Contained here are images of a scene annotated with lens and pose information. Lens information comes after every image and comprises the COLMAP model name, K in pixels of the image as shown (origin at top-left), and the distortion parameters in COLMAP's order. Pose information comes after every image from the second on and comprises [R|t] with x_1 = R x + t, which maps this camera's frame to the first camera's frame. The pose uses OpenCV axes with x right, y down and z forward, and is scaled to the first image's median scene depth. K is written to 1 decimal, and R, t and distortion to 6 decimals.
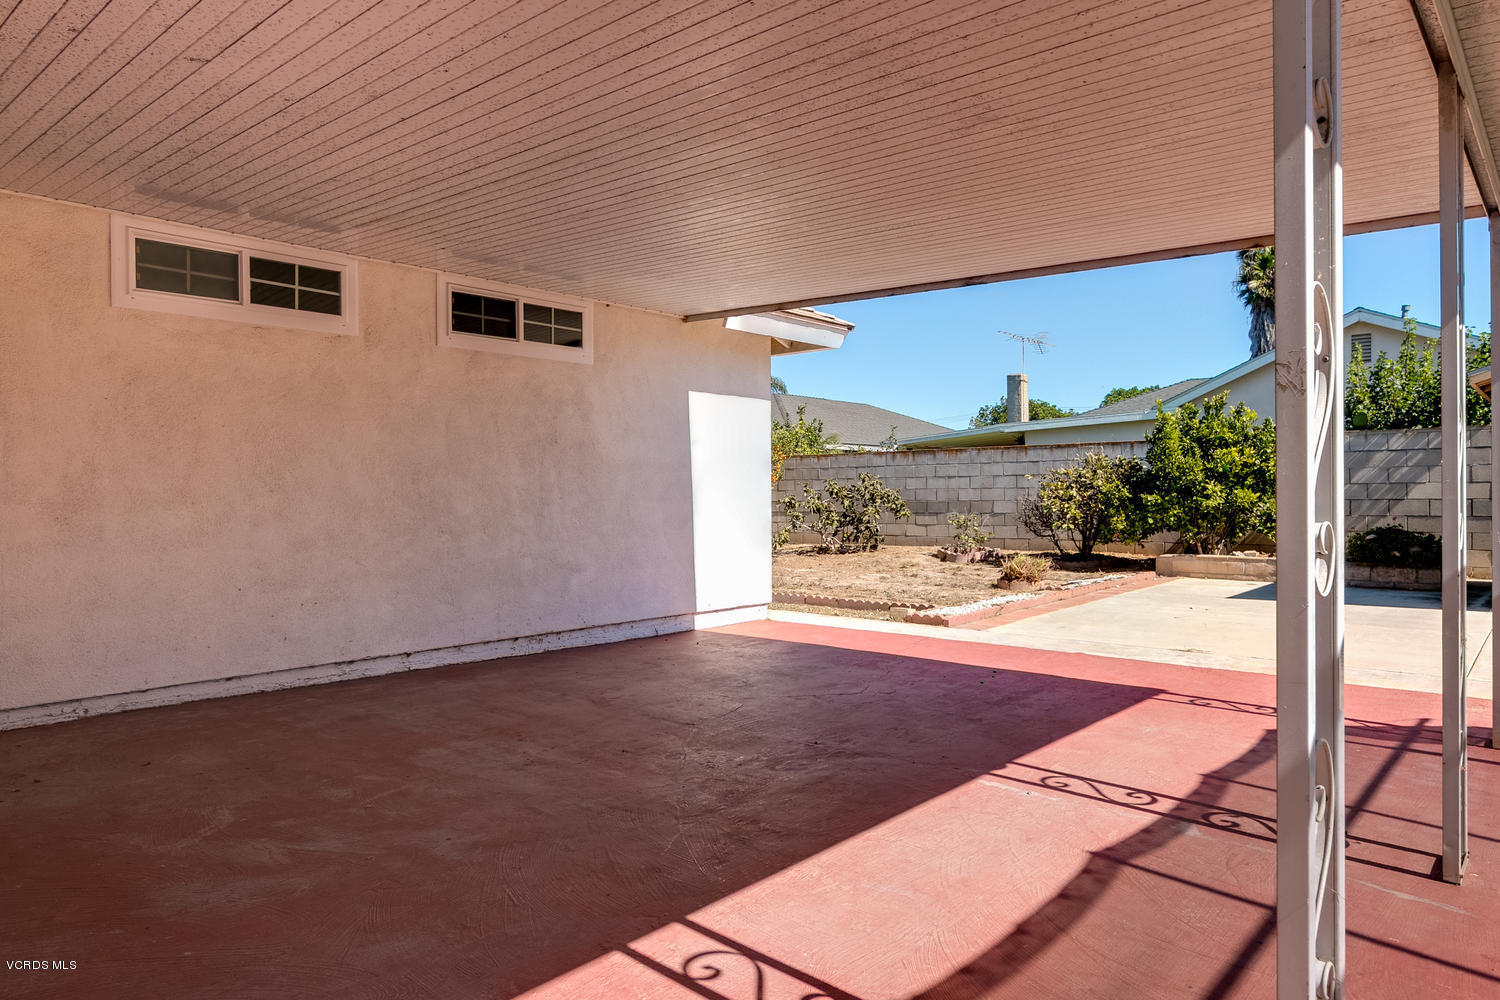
lens RADIAL K [[948.1, 0, 749.3], [0, 948.1, 446.8], [0, 0, 1]] dist [-0.002349, -0.000640]
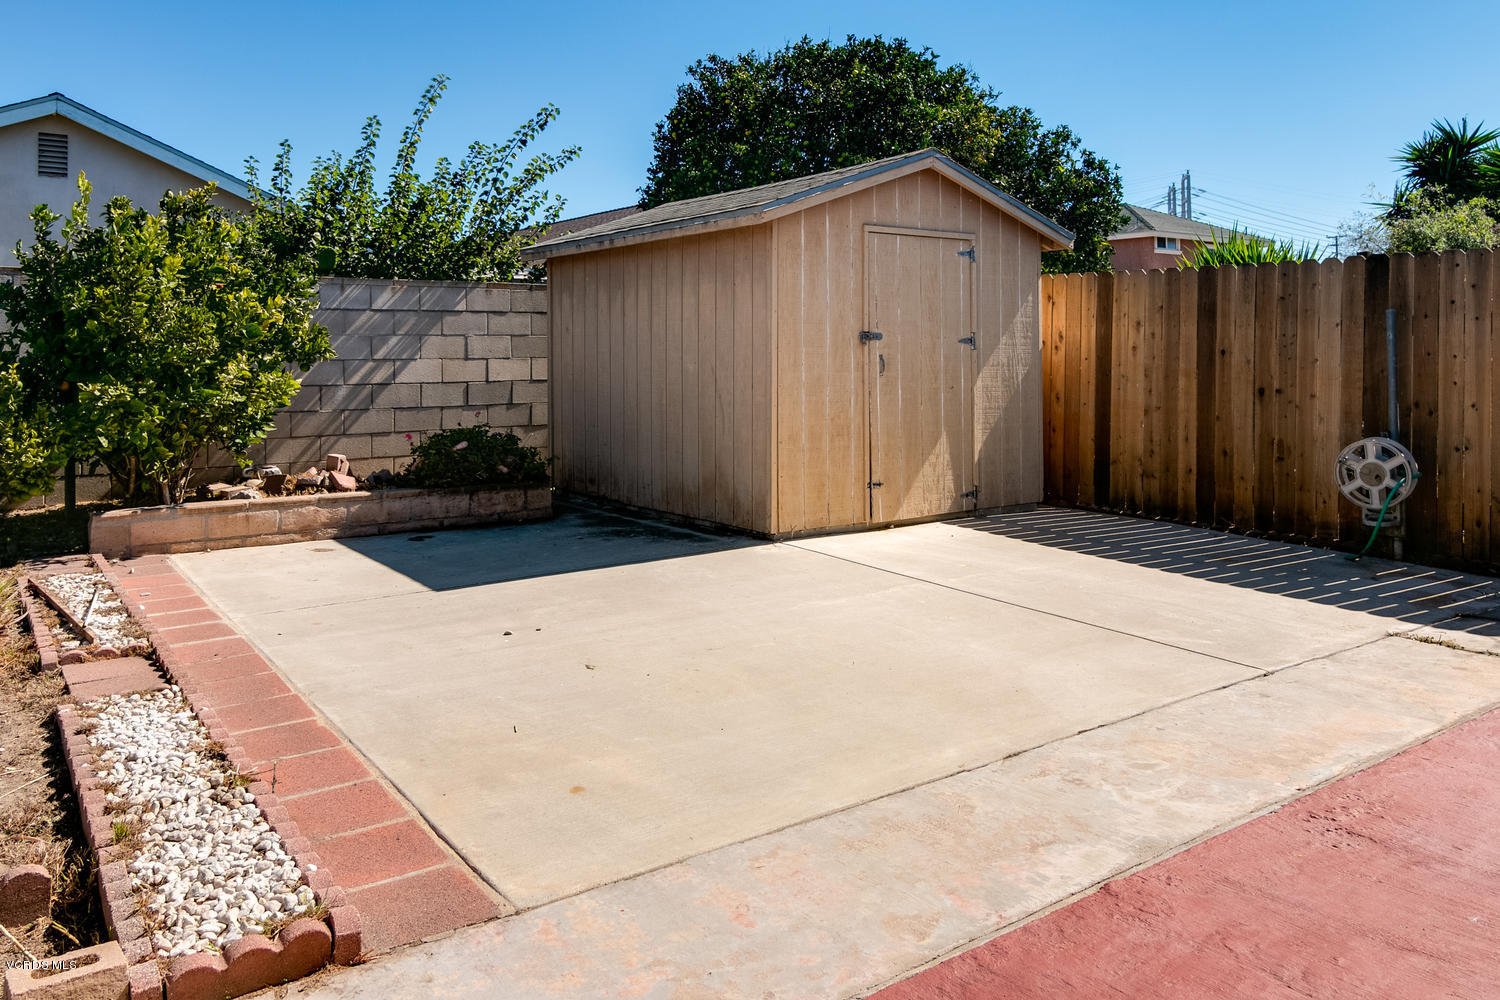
lens RADIAL K [[1084.3, 0, 754.4], [0, 1084.3, 477.7], [0, 0, 1]] dist [-0.003306, 0.000356]
pose [[0.229000, -0.099551, 0.968322, -0.000227], [-0.040414, 0.992927, 0.111638, 0.025621], [-0.972587, -0.064699, 0.223357, 0.597799]]
